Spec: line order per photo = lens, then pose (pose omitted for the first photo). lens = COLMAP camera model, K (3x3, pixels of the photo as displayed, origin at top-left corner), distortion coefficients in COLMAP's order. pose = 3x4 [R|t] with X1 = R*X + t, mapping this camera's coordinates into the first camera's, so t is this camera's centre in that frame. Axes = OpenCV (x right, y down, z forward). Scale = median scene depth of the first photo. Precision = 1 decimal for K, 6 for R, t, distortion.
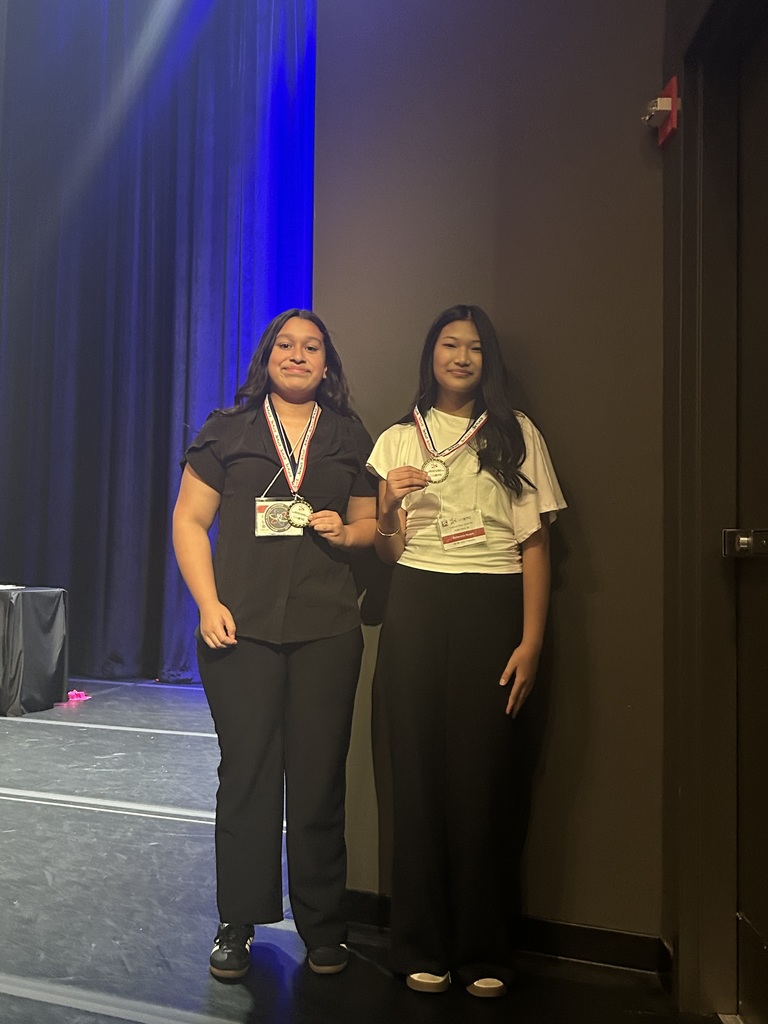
lens RADIAL K [[1075.0, 0, 377.0], [0, 1075.0, 509.2], [0, 0, 1]] dist [-0.005886, 0.000000]
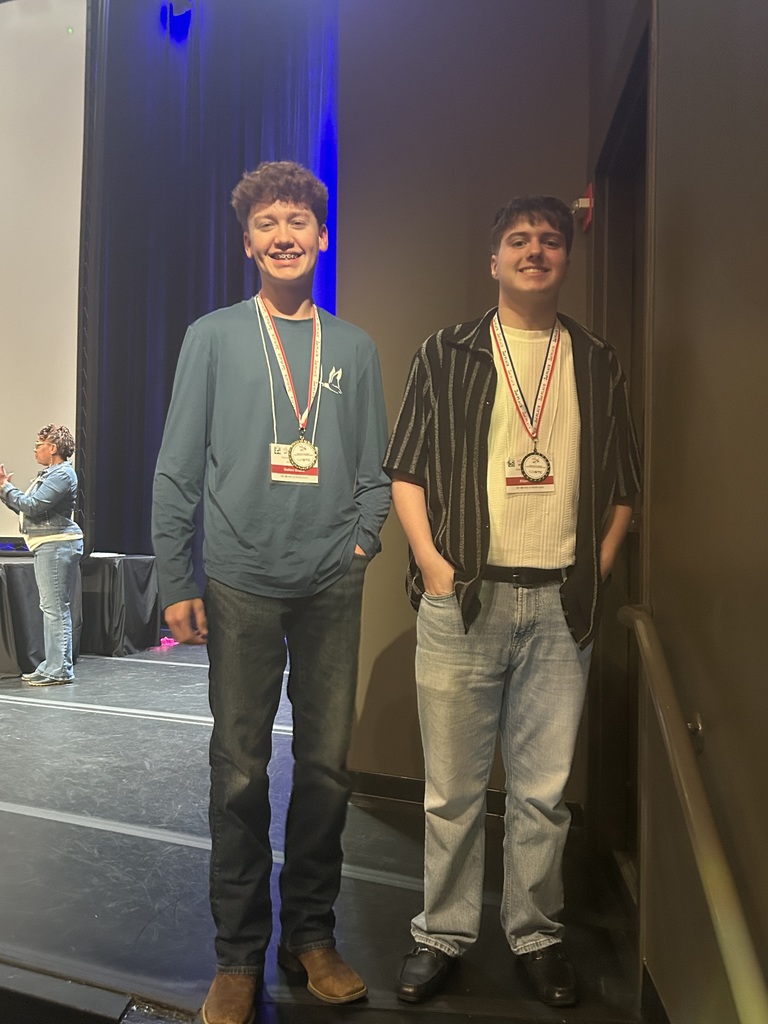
lens RADIAL K [[928.7, 0, 391.9], [0, 928.7, 515.7], [0, 0, 1]] dist [0.016442, -0.002193]
pose [[0.999409, -0.002039, -0.034307, 0.045077], [0.003023, 0.999584, 0.028671, -0.008161], [0.034234, -0.028758, 0.999000, -0.158243]]
